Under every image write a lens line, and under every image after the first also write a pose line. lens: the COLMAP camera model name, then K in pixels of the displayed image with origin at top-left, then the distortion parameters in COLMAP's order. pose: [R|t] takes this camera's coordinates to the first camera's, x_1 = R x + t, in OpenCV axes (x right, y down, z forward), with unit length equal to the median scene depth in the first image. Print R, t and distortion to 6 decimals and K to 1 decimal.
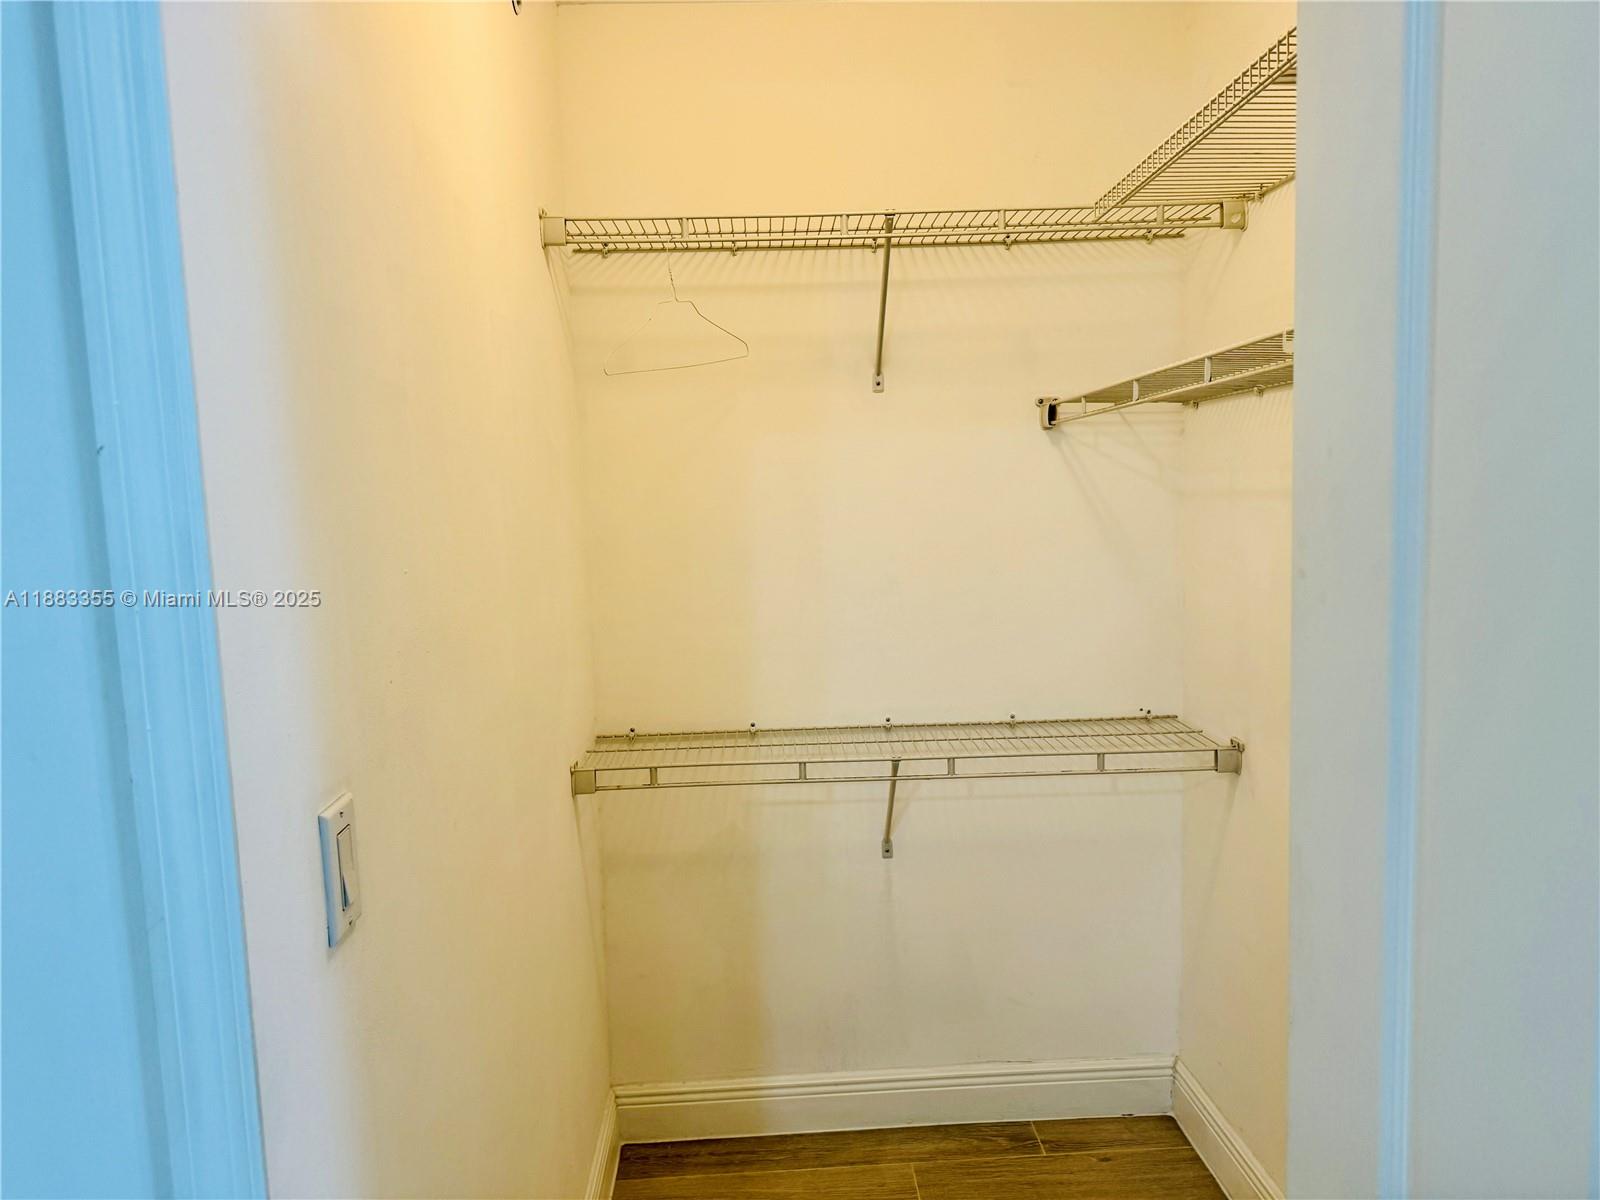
lens RADIAL K [[1118.4, 0, 800.0], [0, 1118.4, 600.0], [0, 0, 1]] dist [0.112513, -0.133603]
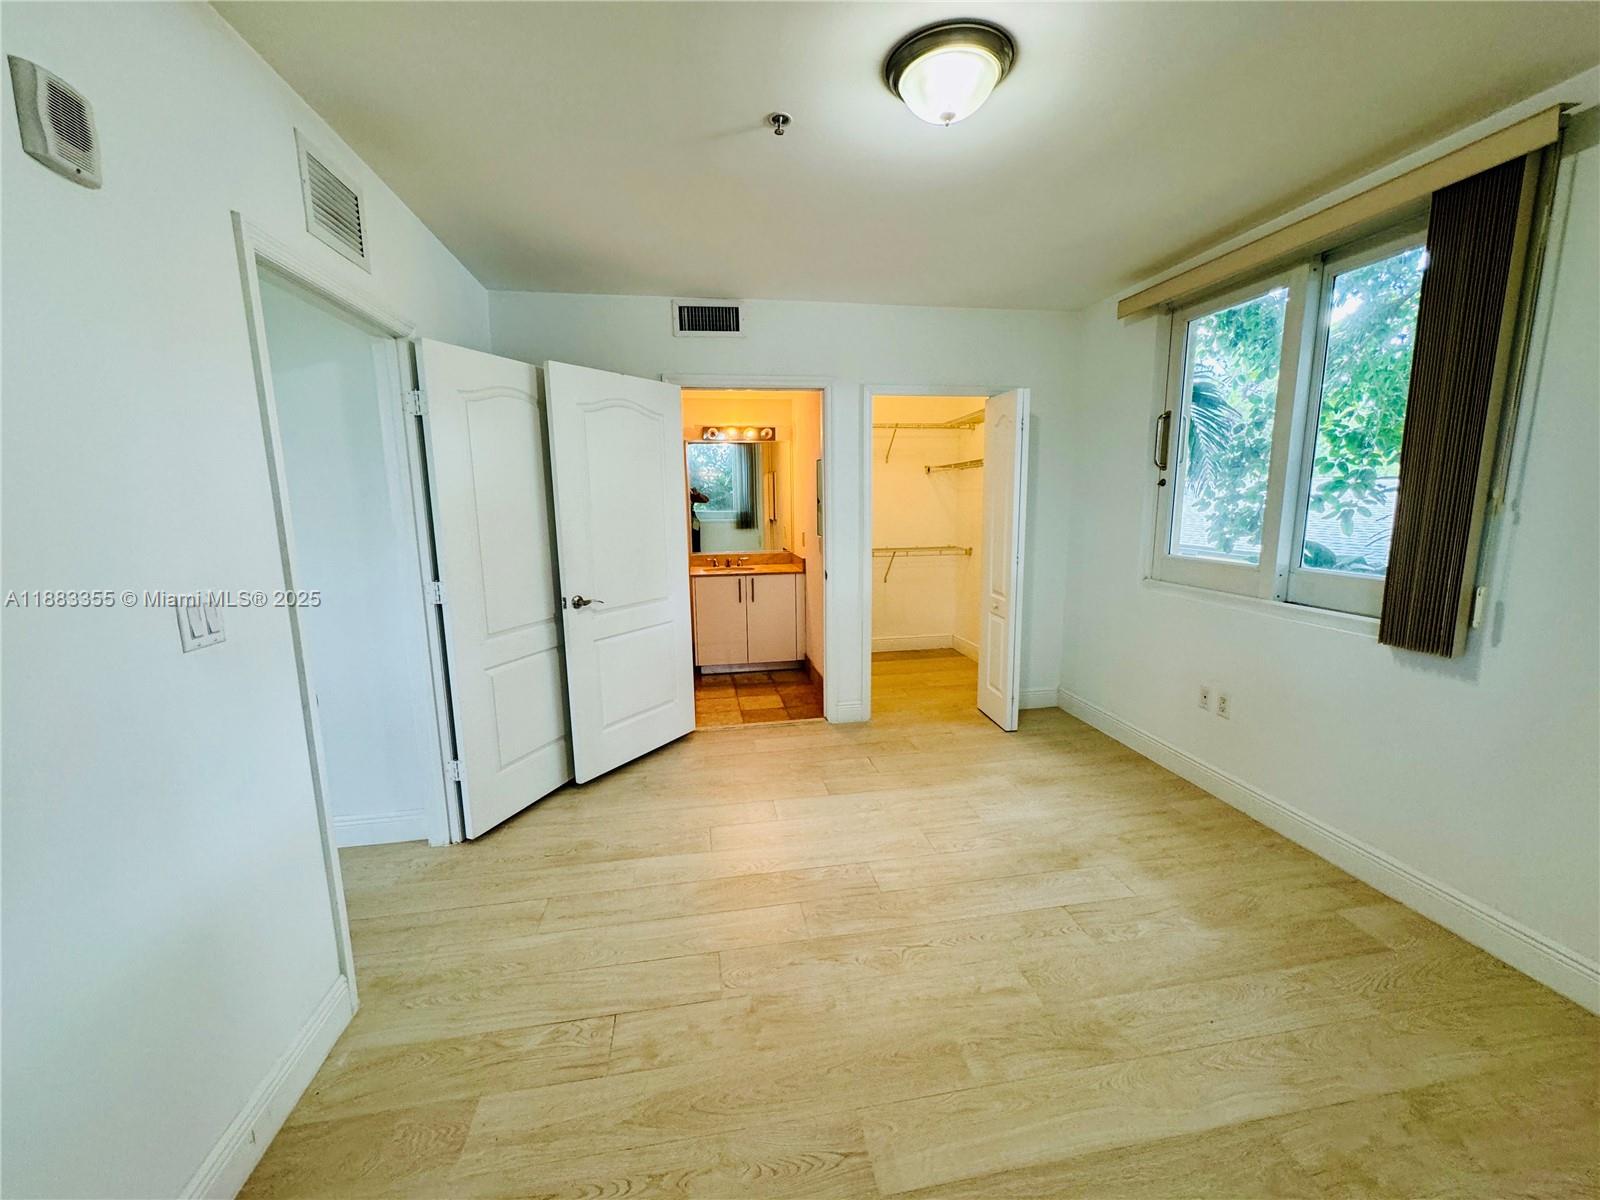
lens RADIAL K [[644.1, 0, 800.0], [0, 644.1, 600.0], [0, 0, 1]] dist [-0.000118, -0.000004]
pose [[0.991799, -0.007805, 0.127566, -0.576511], [0.000679, 0.998441, 0.055808, 0.186671], [-0.127803, -0.055263, 0.990259, -1.362950]]
